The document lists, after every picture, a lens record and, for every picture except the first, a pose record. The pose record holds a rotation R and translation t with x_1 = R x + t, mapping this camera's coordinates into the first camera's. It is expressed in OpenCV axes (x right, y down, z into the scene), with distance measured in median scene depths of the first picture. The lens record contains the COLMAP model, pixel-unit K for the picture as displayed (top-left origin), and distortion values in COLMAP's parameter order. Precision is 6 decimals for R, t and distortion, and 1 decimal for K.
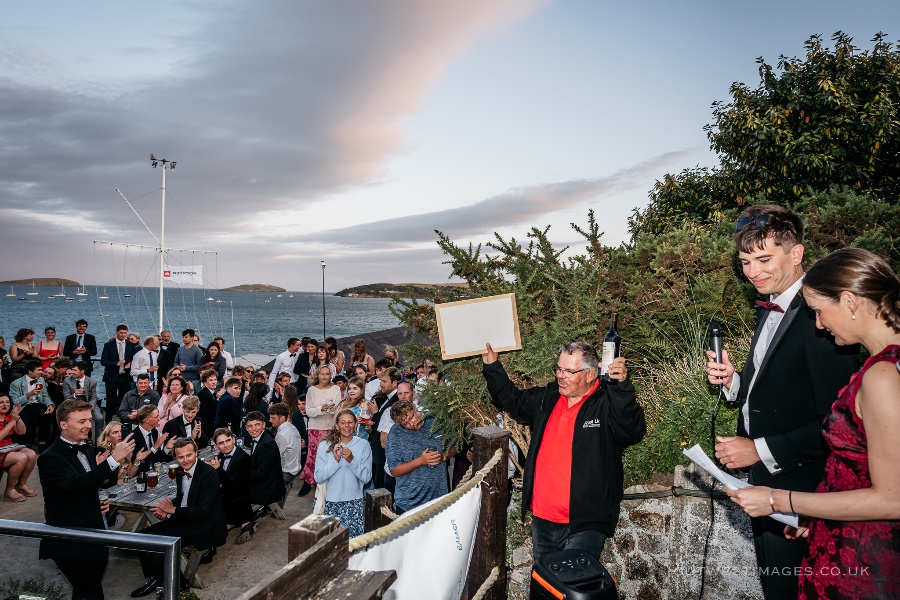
lens RADIAL K [[567.1, 0, 450.0], [0, 567.1, 300.0], [0, 0, 1]] dist [0.030449, 0.001240]
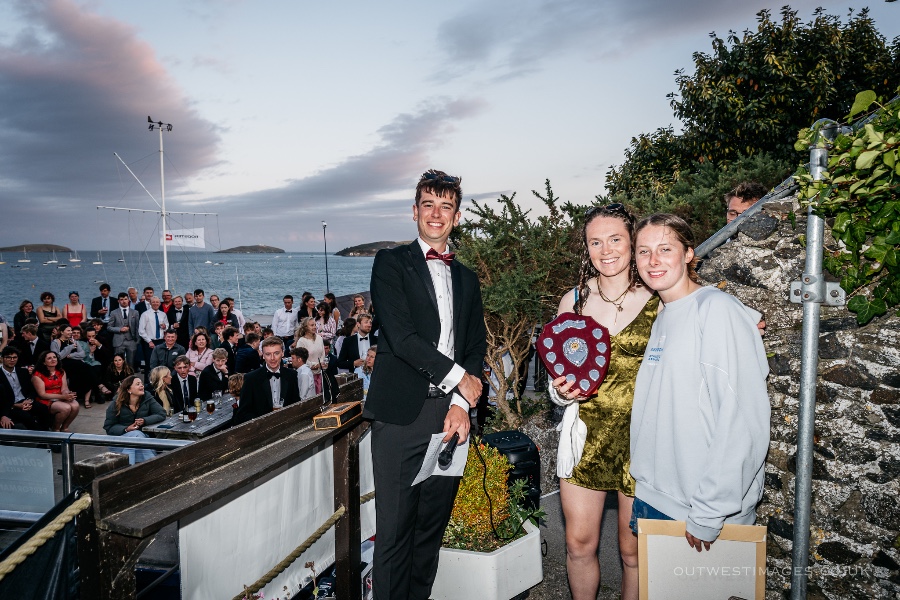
lens RADIAL K [[626.3, 0, 450.0], [0, 626.3, 300.0], [0, 0, 1]] dist [-0.008007, -0.006416]
pose [[0.999570, -0.022966, -0.018217, 0.036570], [0.024145, 0.997434, 0.067400, 0.003694], [0.016622, -0.067811, 0.997560, -0.249606]]
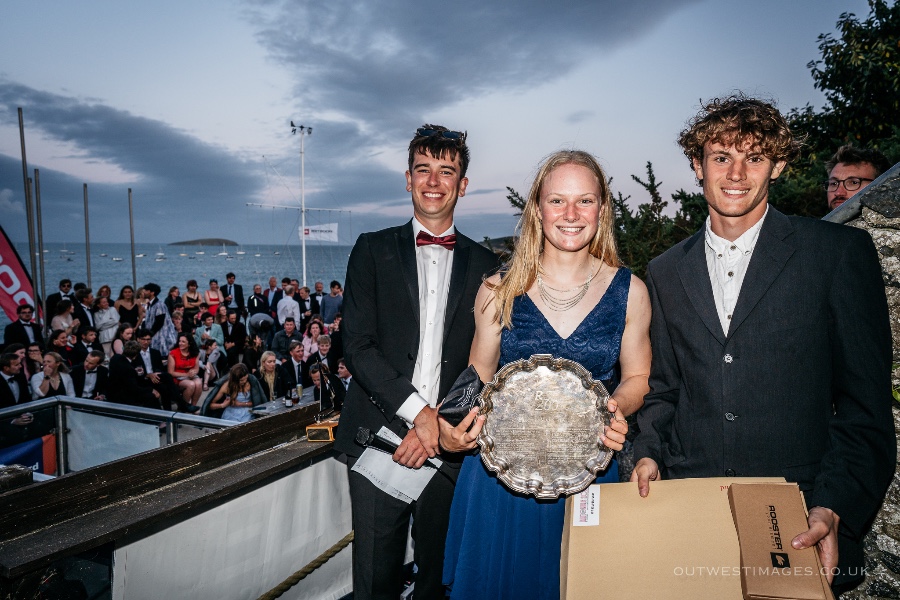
lens RADIAL K [[599.0, 0, 455.2], [0, 599.0, 299.9], [0, 0, 1]] dist [-0.000666, 0.003325]
pose [[0.974506, 0.000460, -0.224360, 0.094911], [0.016573, 0.997118, 0.074029, 0.010155], [0.223747, -0.075859, 0.971691, -0.153400]]
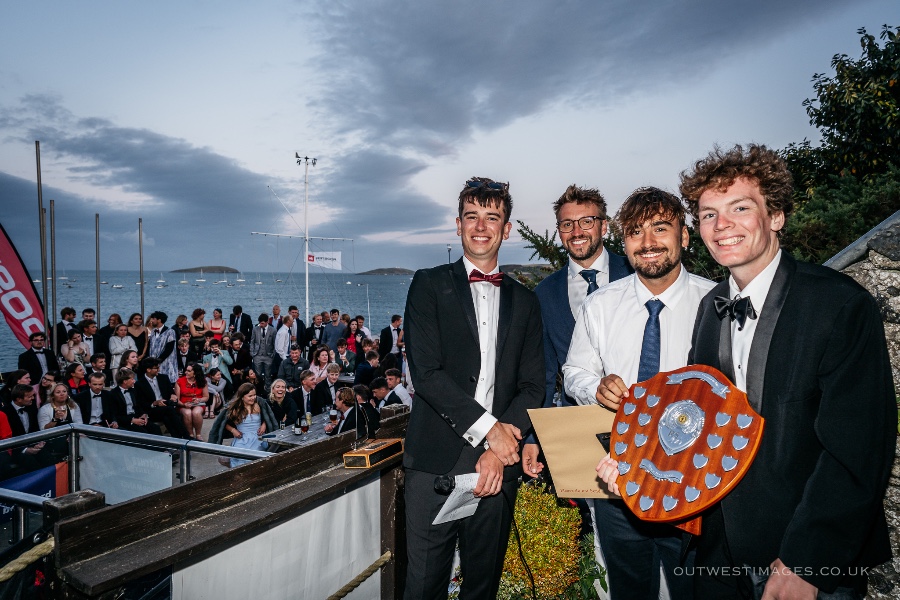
lens RADIAL K [[599.0, 0, 455.2], [0, 599.0, 299.9], [0, 0, 1]] dist [-0.000666, 0.003325]
pose [[0.975462, -0.007847, -0.220030, 0.080205], [0.014599, 0.999471, 0.029077, 0.004568], [0.219685, -0.031576, 0.975060, -0.177556]]
